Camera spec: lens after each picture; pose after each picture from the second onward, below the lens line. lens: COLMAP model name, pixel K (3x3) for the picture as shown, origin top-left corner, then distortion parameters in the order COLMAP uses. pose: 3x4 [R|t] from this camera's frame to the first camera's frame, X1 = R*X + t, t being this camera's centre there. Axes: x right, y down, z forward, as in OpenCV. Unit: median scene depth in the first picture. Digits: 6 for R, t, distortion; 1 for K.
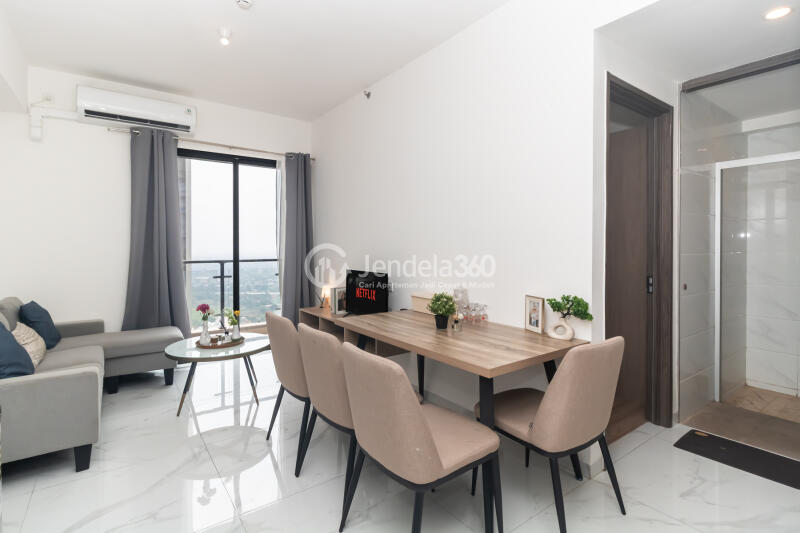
lens RADIAL K [[396.4, 0, 400.9], [0, 396.4, 251.8], [0, 0, 1]] dist [0.000755, -0.000013]
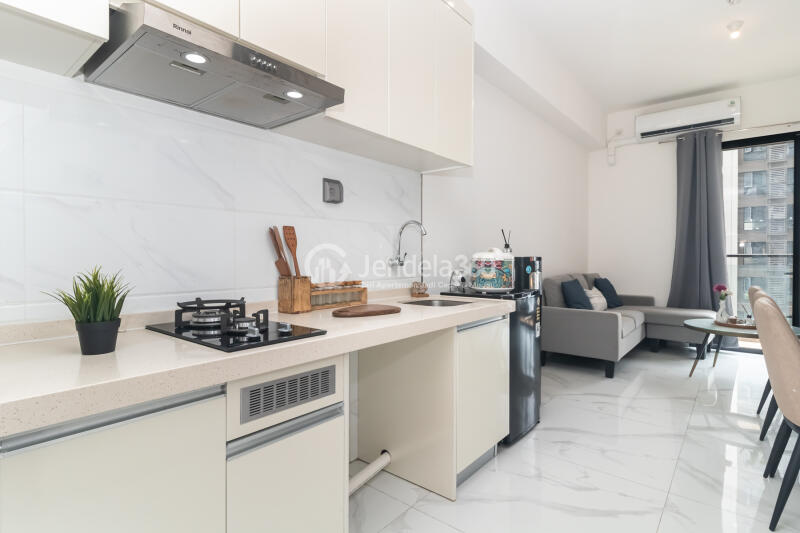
lens RADIAL K [[396.4, 0, 400.9], [0, 396.4, 251.8], [0, 0, 1]] dist [0.000755, -0.000013]
pose [[0.257386, -0.005042, -0.966295, 0.253155], [-0.008728, 0.999933, -0.007543, 0.046678], [0.966269, 0.010375, 0.257325, -0.091312]]
